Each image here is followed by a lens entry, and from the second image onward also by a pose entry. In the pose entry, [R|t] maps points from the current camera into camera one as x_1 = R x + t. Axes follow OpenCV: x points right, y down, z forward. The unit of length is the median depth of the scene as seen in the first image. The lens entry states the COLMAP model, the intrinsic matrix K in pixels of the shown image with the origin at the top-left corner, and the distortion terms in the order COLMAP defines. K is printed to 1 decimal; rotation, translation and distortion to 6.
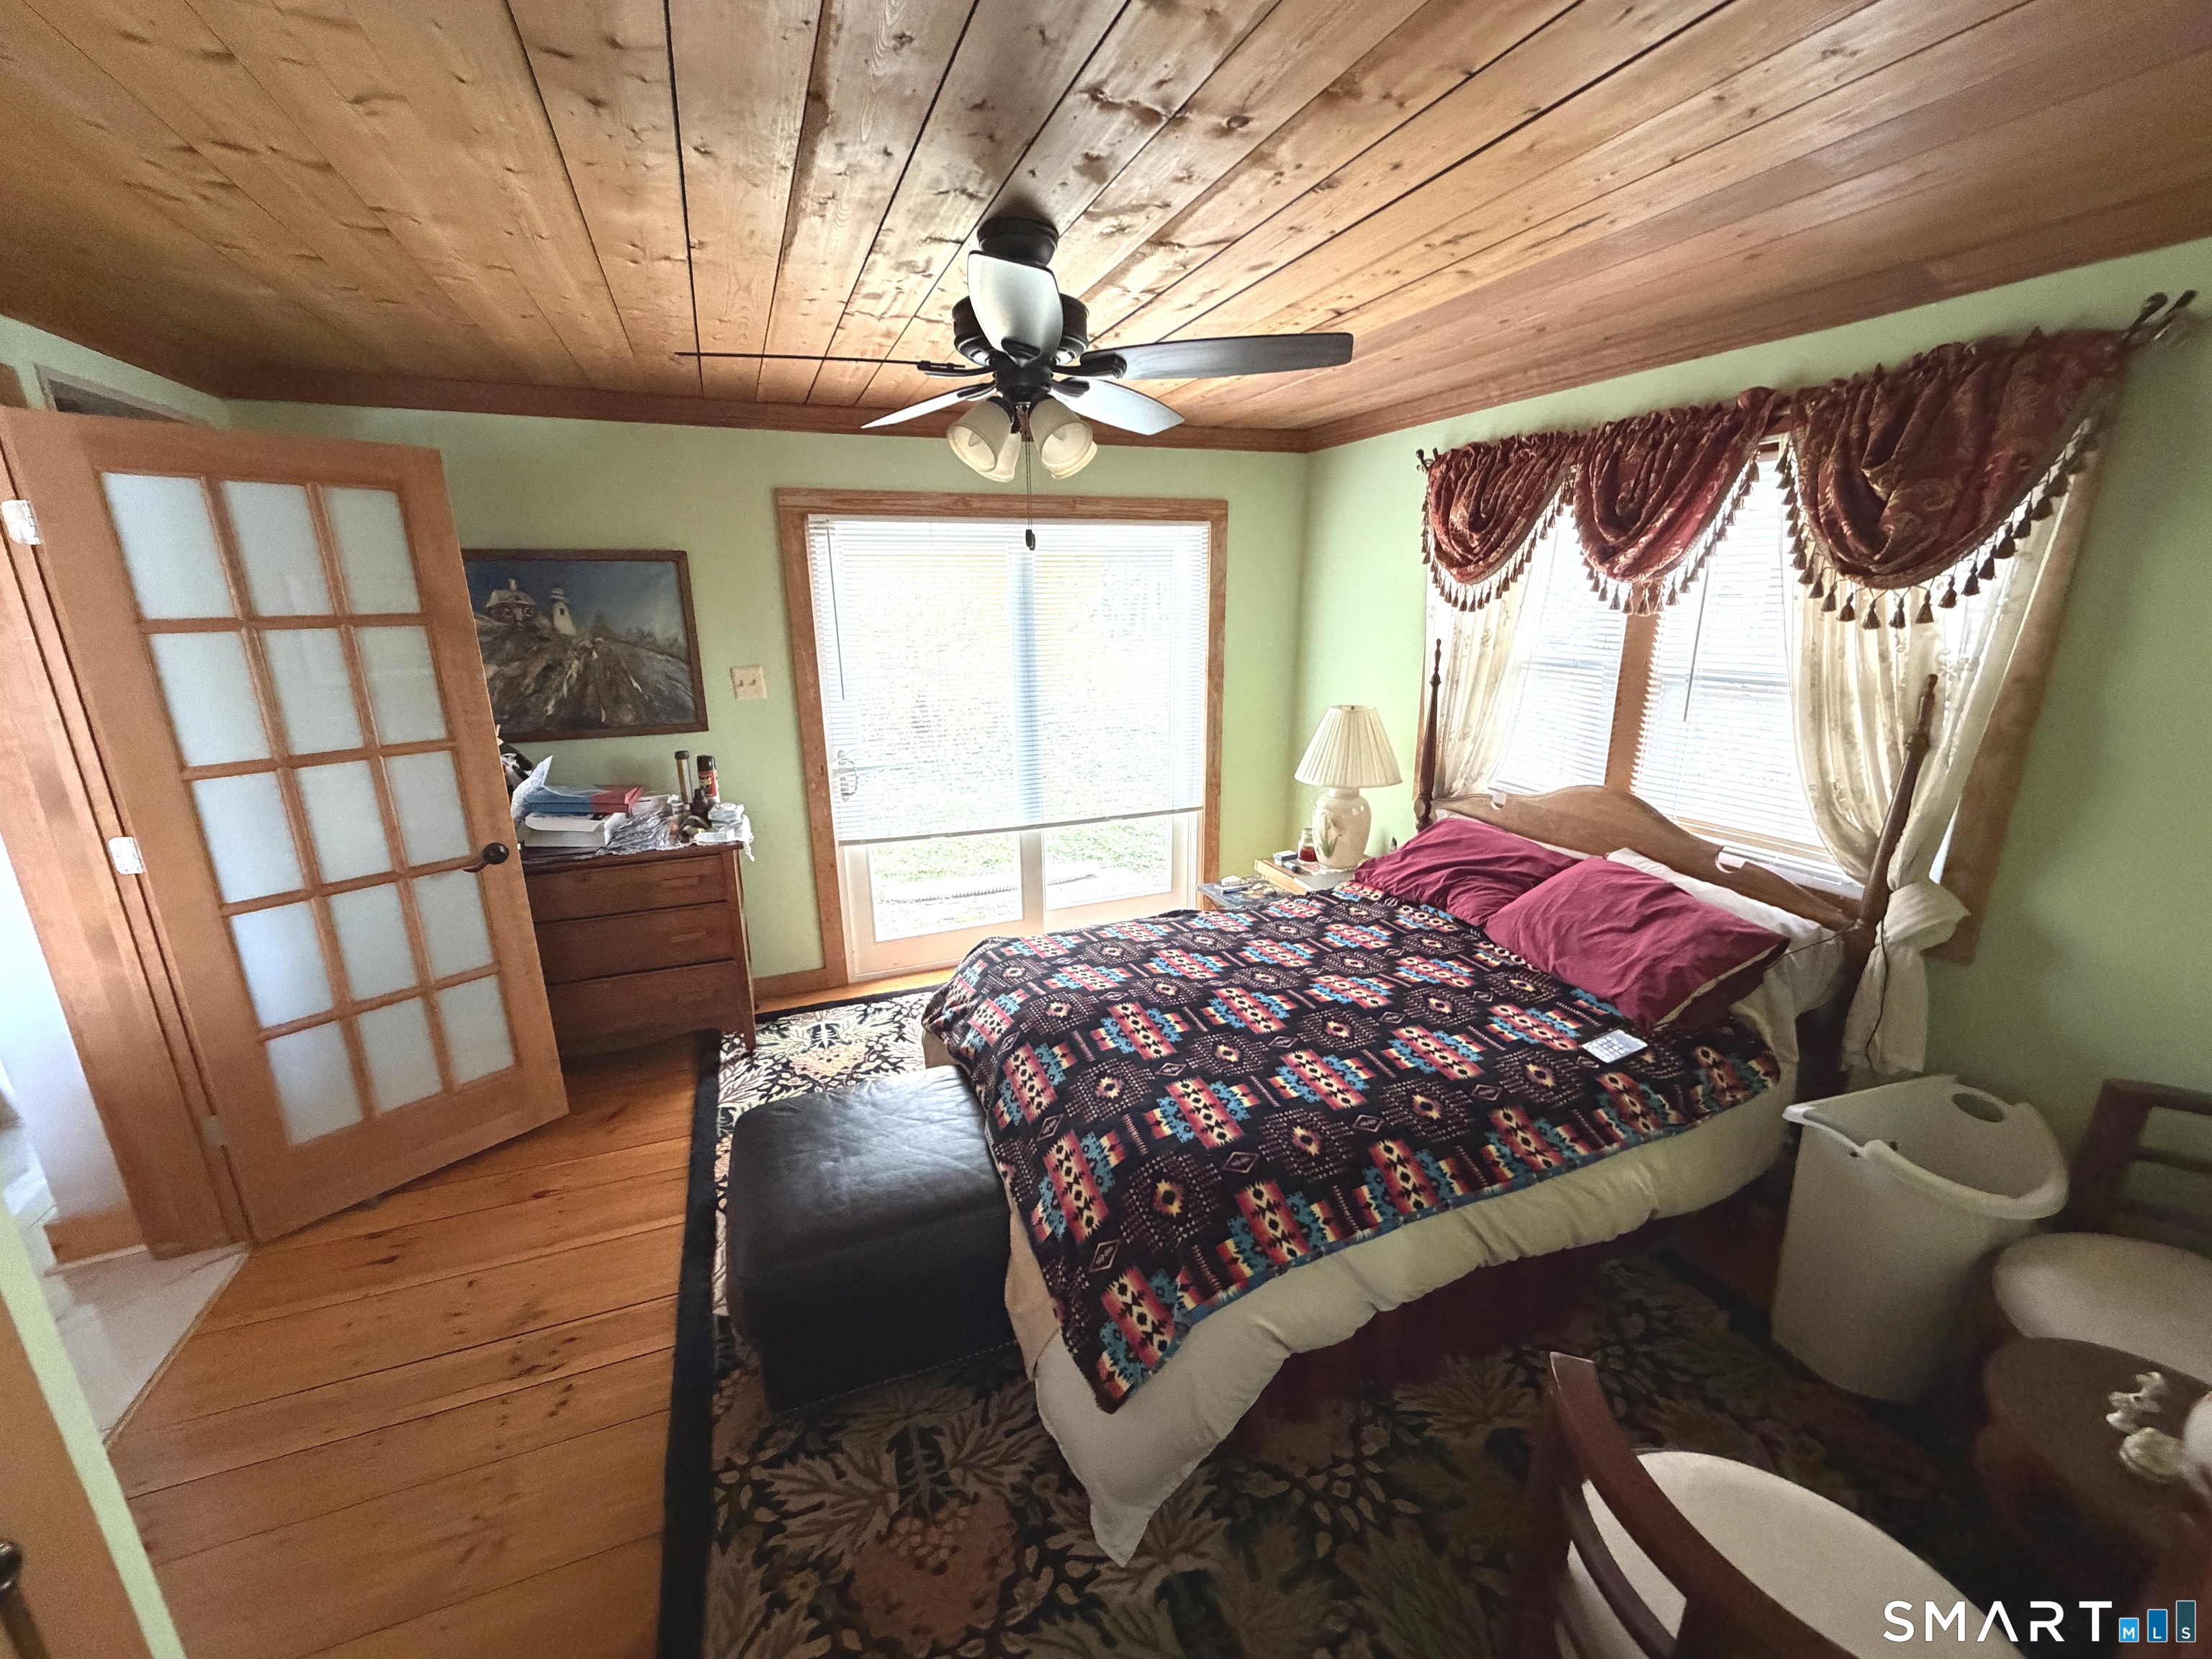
lens RADIAL K [[883.0, 0, 1096.5], [0, 883.0, 832.0], [0, 0, 1]] dist [-0.000607, 0.000706]
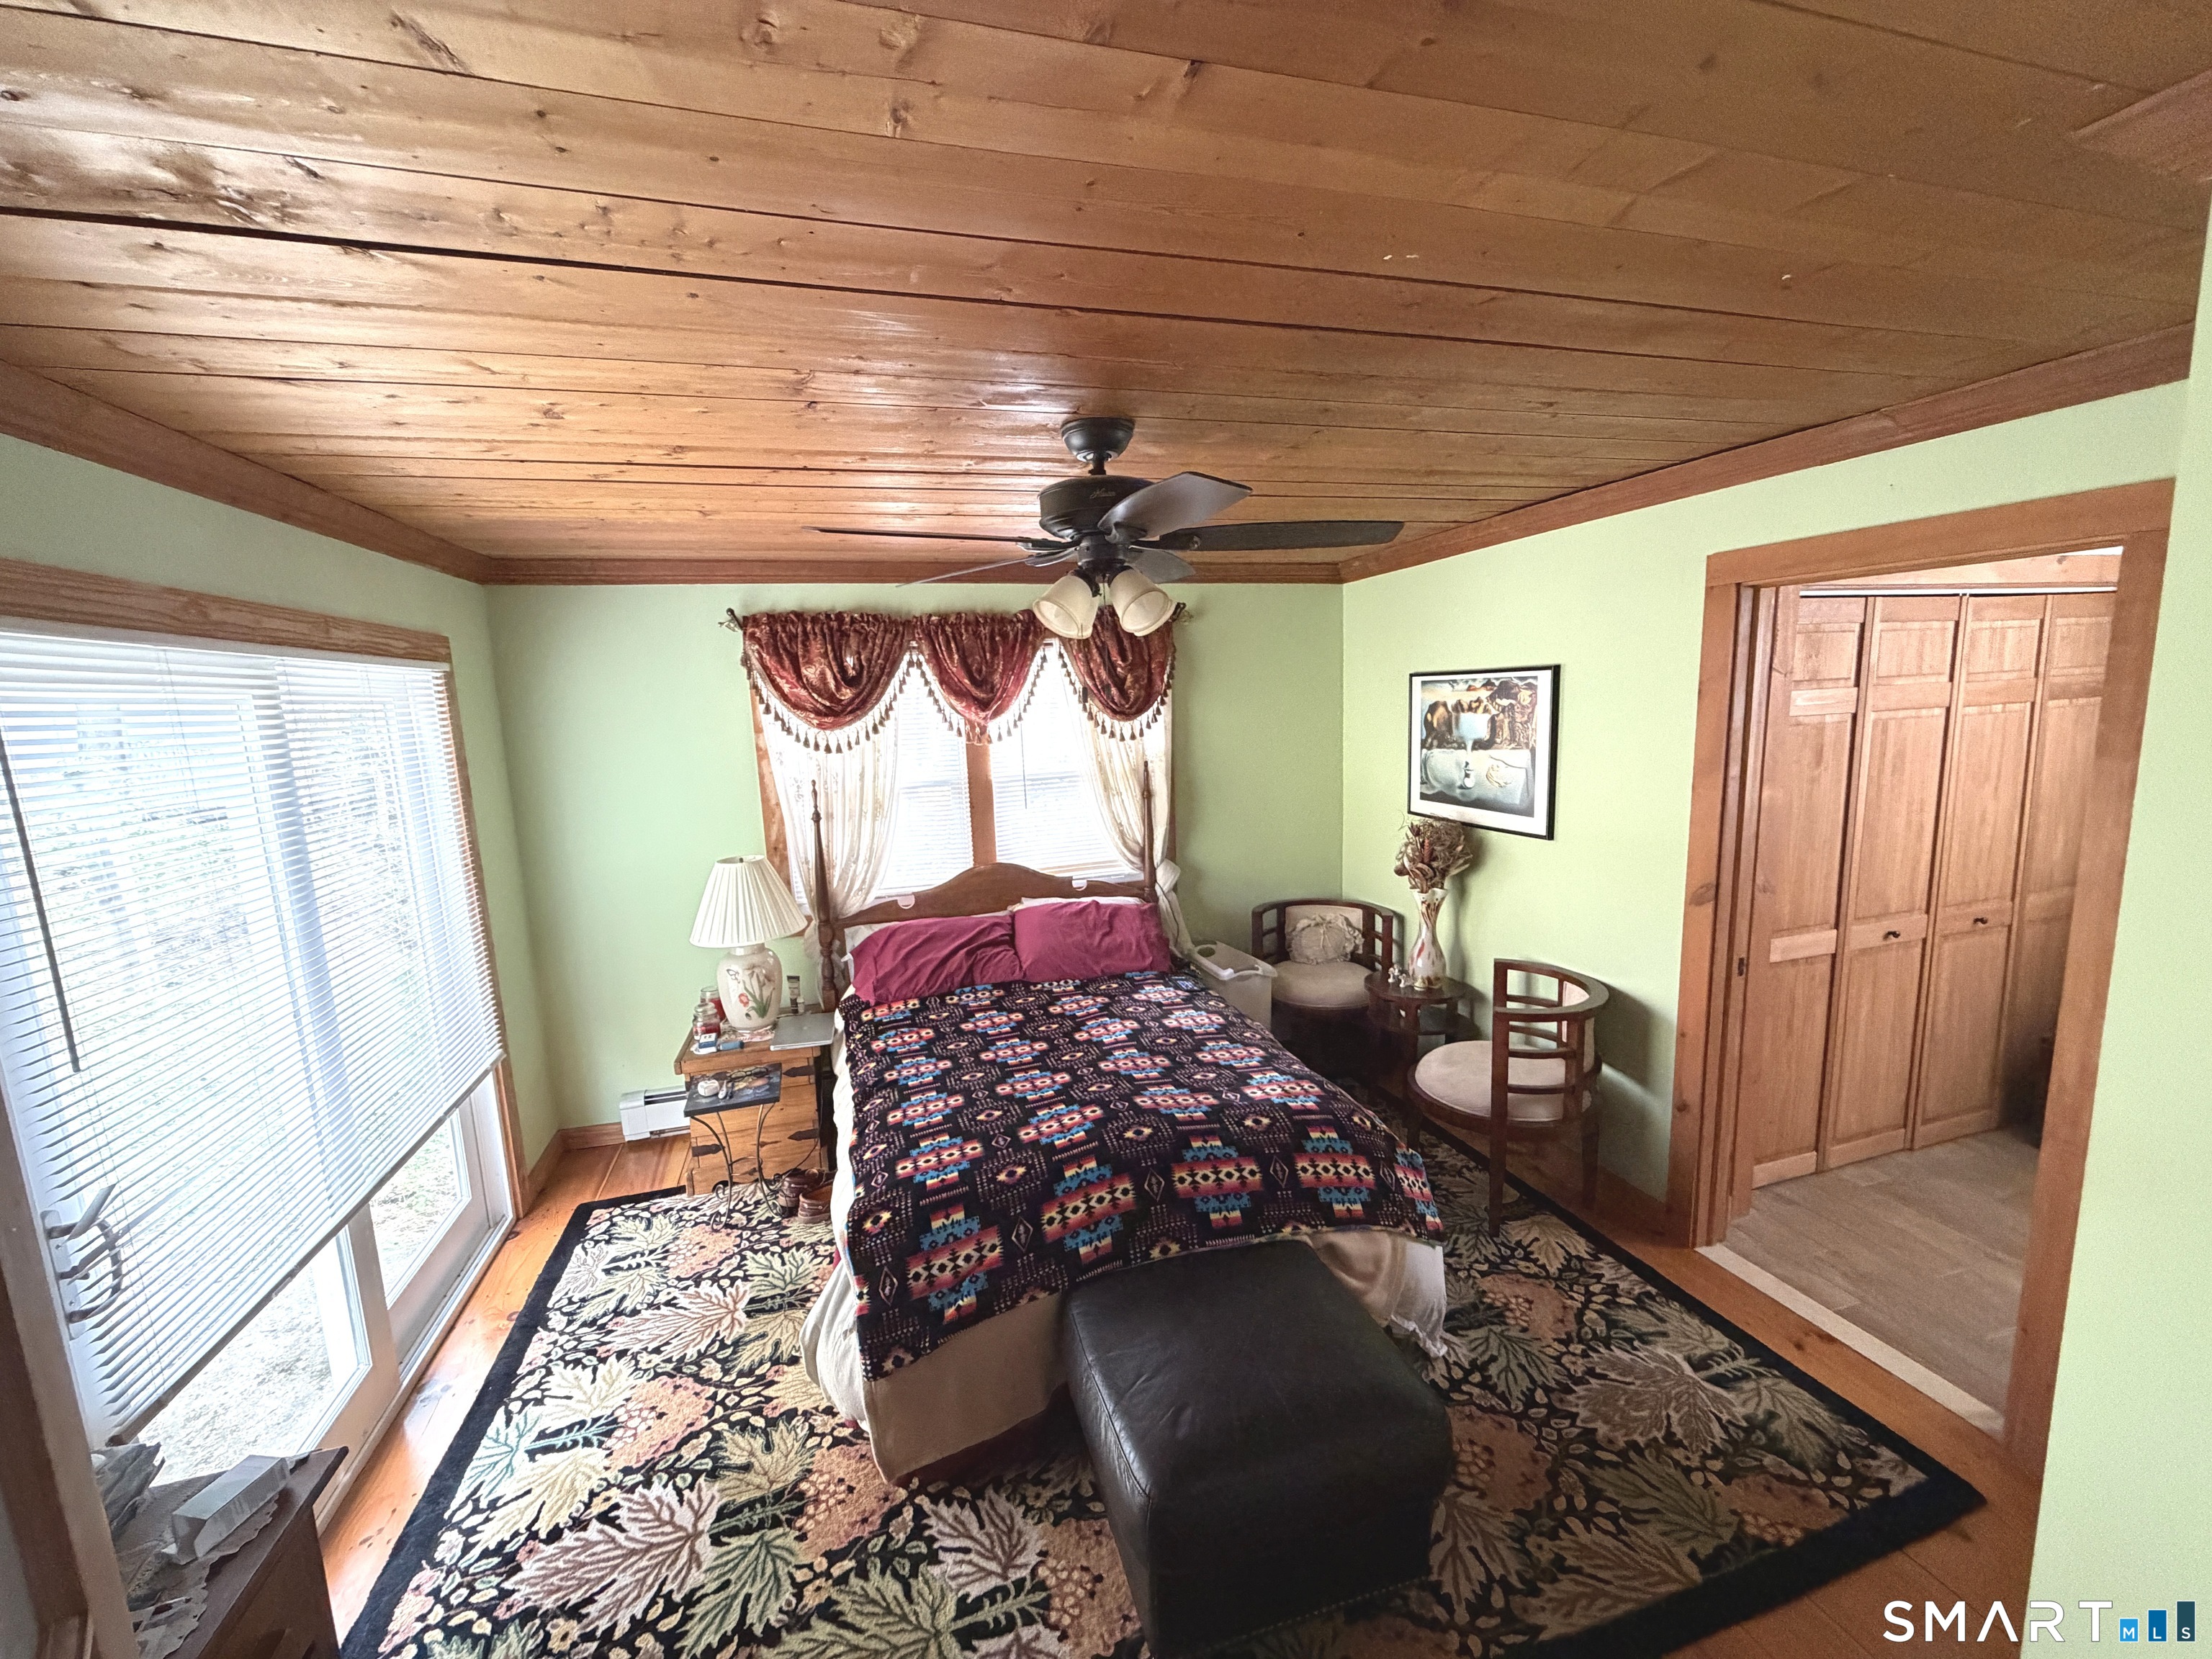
lens RADIAL K [[883.0, 0, 1105.7], [0, 883.0, 830.5], [0, 0, 1]] dist [-0.000607, 0.000706]
pose [[0.090521, -0.143287, 0.985533, -0.859760], [0.300882, 0.947286, 0.110090, -0.219016], [-0.949356, 0.286563, 0.128862, 0.684575]]
